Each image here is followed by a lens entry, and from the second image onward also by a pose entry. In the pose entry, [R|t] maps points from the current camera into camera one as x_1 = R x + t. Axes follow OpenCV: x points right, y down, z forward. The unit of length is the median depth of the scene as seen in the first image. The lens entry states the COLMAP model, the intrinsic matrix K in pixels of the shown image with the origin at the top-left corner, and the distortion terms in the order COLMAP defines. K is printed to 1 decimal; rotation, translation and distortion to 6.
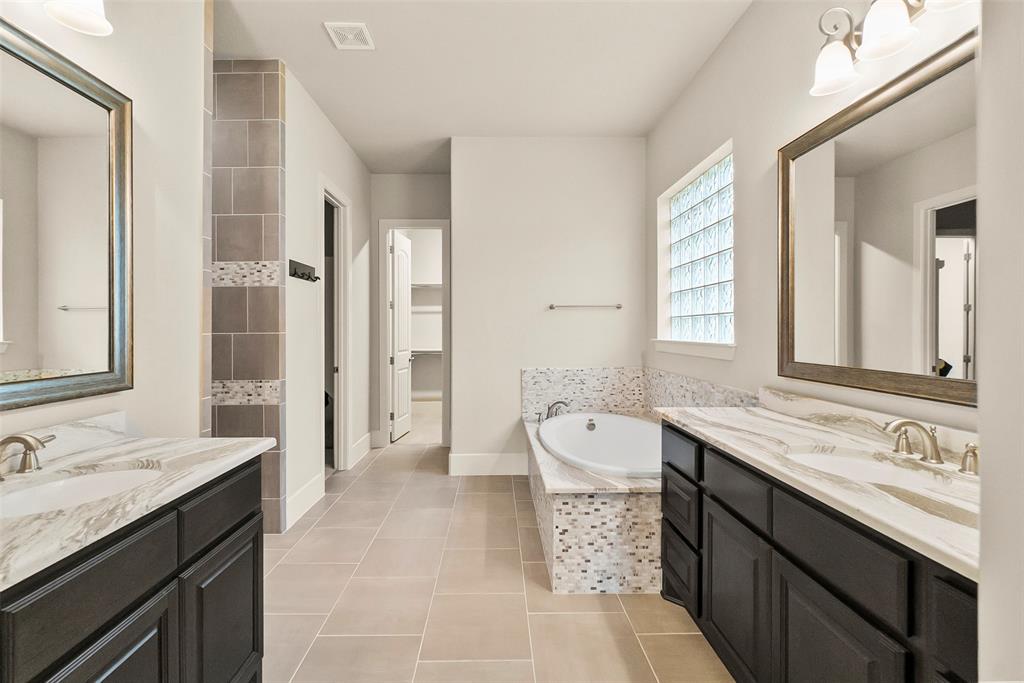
lens RADIAL K [[446.9, 0, 507.0], [0, 446.9, 335.5], [0, 0, 1]] dist [0.003987, 0.003330]
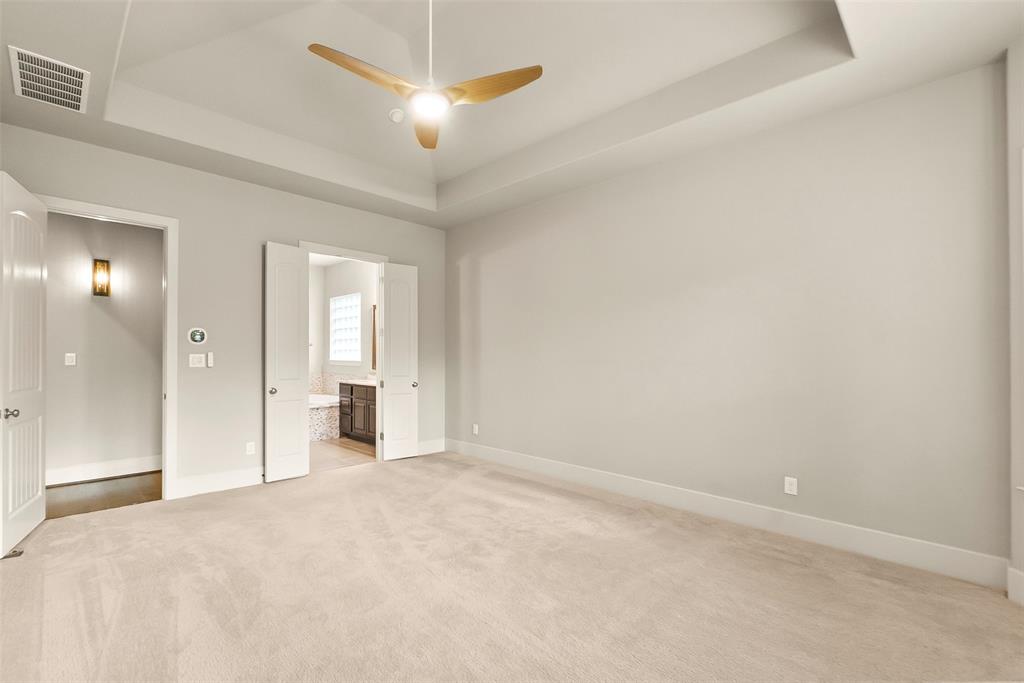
lens RADIAL K [[446.9, 0, 509.1], [0, 446.9, 346.0], [0, 0, 1]] dist [0.003987, 0.003330]
pose [[0.708159, 0.009836, 0.705984, -1.081876], [0.005411, 0.999798, -0.019357, -0.019616], [-0.706032, 0.017528, 0.707963, -2.186261]]
